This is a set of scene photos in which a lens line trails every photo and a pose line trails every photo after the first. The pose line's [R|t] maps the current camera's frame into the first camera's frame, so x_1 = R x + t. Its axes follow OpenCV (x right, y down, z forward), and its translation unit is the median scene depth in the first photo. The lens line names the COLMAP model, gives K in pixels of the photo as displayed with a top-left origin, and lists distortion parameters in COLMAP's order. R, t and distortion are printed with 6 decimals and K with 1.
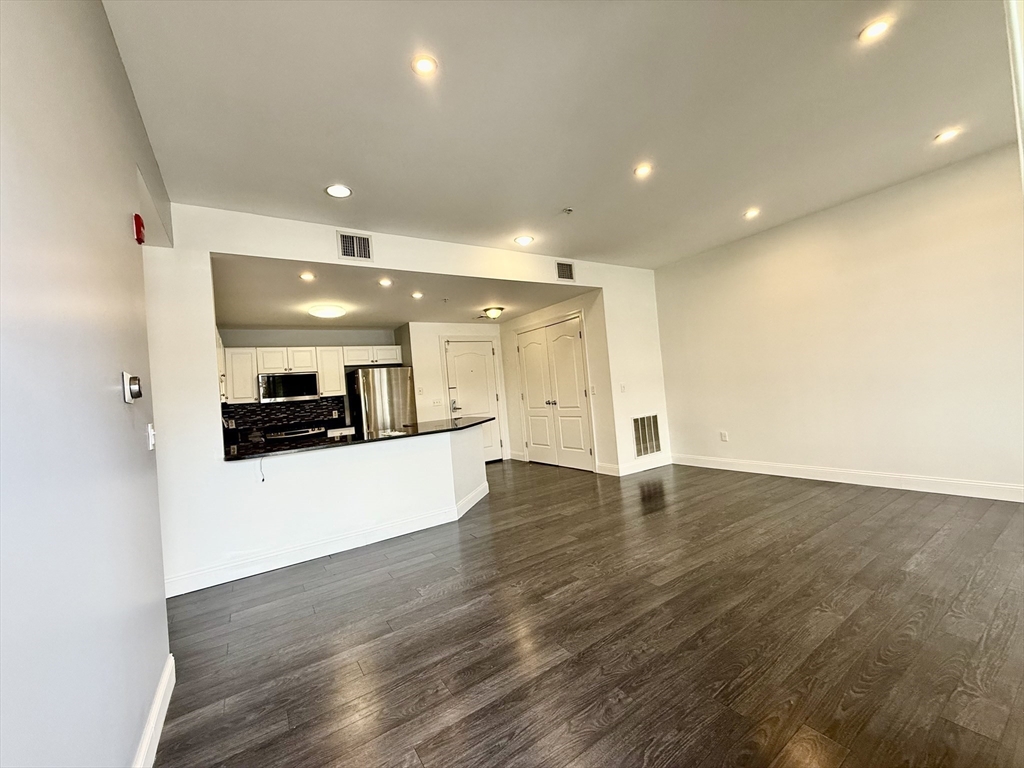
lens RADIAL K [[406.1, 0, 512.0], [0, 406.1, 384.0], [0, 0, 1]] dist [-0.001015, 0.000370]
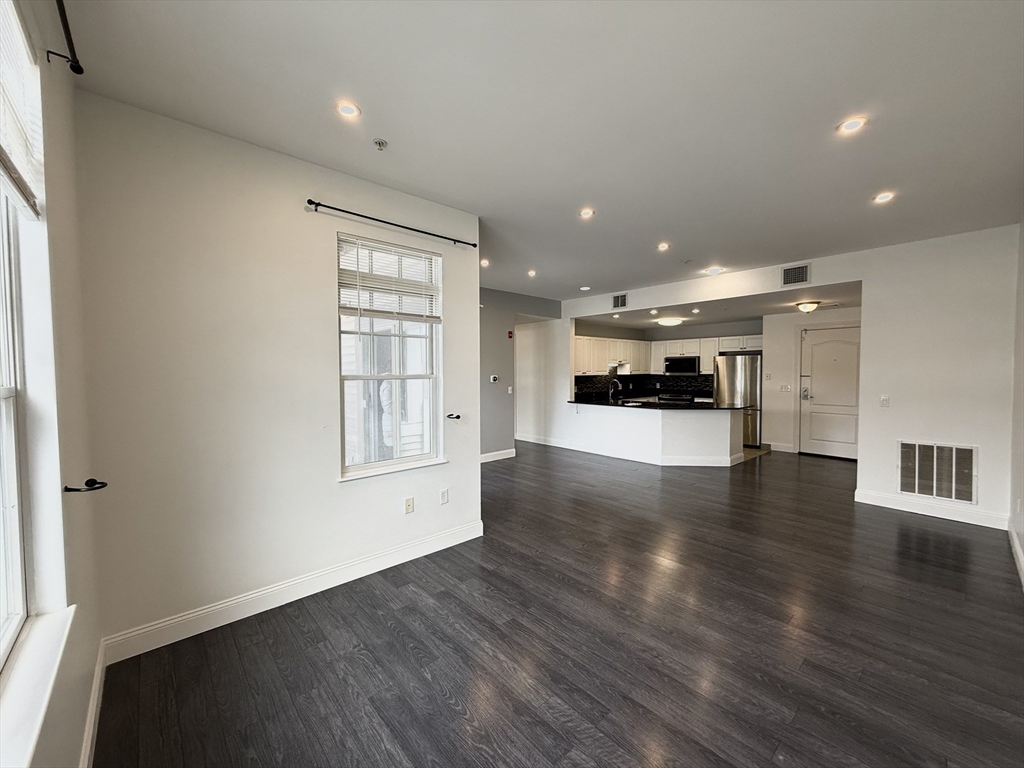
lens RADIAL K [[406.1, 0, 512.0], [0, 406.1, 384.0], [0, 0, 1]] dist [-0.001015, 0.000370]
pose [[0.162323, 0.119778, -0.979441, 0.876573], [0.009024, 0.992383, 0.122856, -0.122442], [0.986696, -0.028781, 0.160006, 0.126869]]
